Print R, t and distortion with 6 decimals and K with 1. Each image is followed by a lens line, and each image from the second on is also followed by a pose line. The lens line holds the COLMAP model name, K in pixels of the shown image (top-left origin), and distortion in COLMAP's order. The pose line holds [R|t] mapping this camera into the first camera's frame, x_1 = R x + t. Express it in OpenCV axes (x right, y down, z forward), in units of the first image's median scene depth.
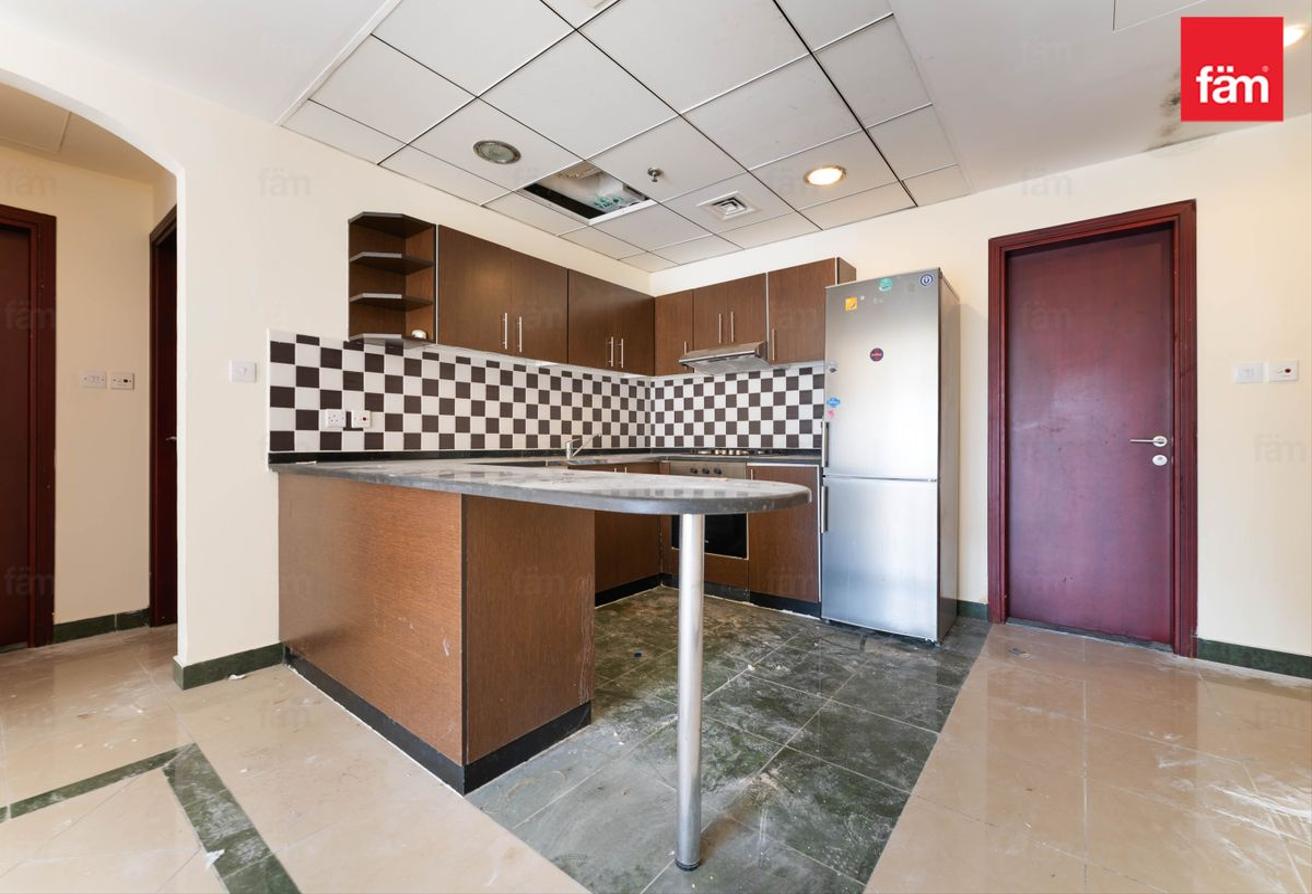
lens RADIAL K [[542.2, 0, 673.4], [0, 542.2, 442.6], [0, 0, 1]] dist [-0.002026, 0.000033]
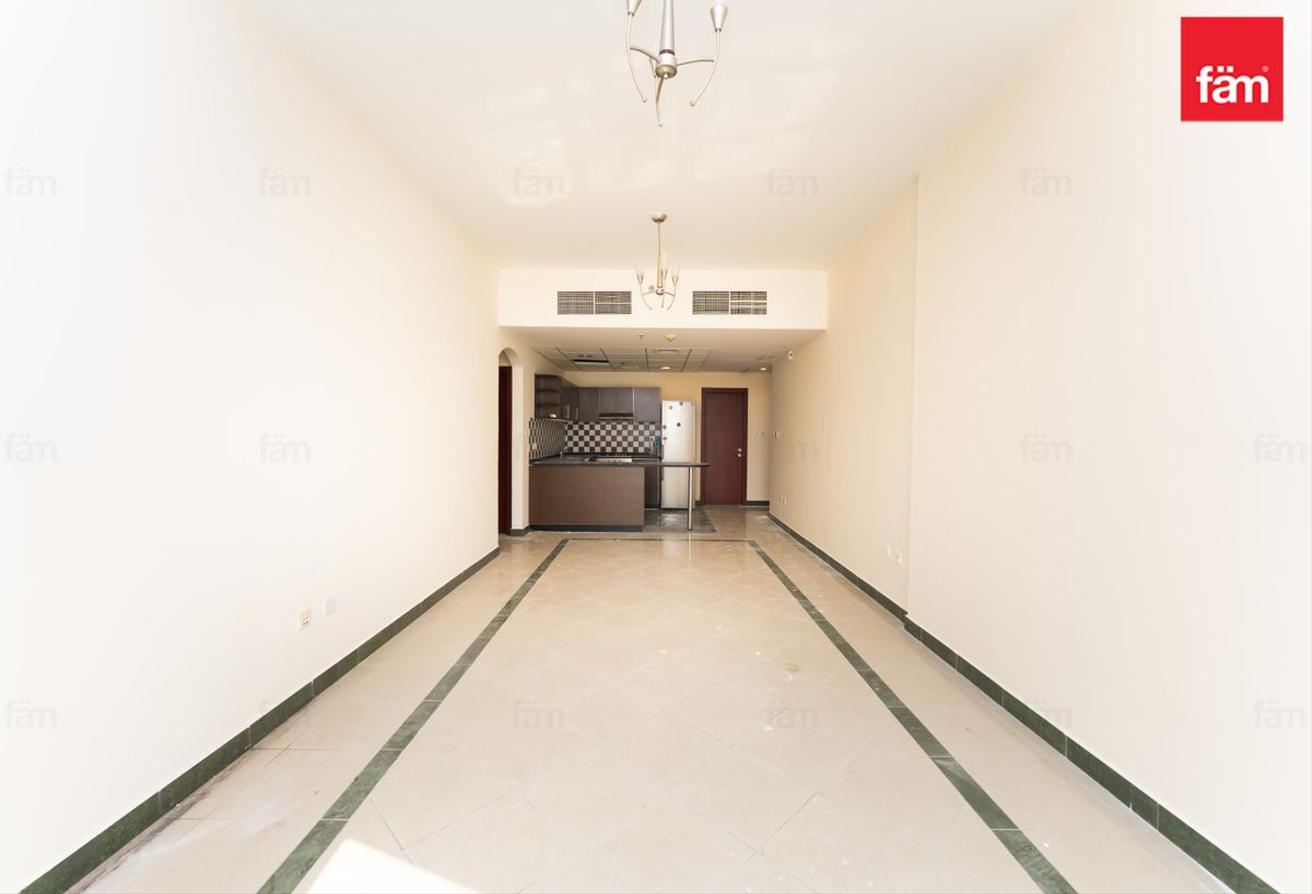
lens RADIAL K [[542.2, 0, 673.4], [0, 542.2, 442.6], [0, 0, 1]] dist [-0.002026, 0.000033]
pose [[0.772248, -0.008903, 0.635259, -1.711271], [-0.006702, 0.999732, 0.022158, -0.126096], [-0.635286, -0.021368, 0.771981, -1.488521]]
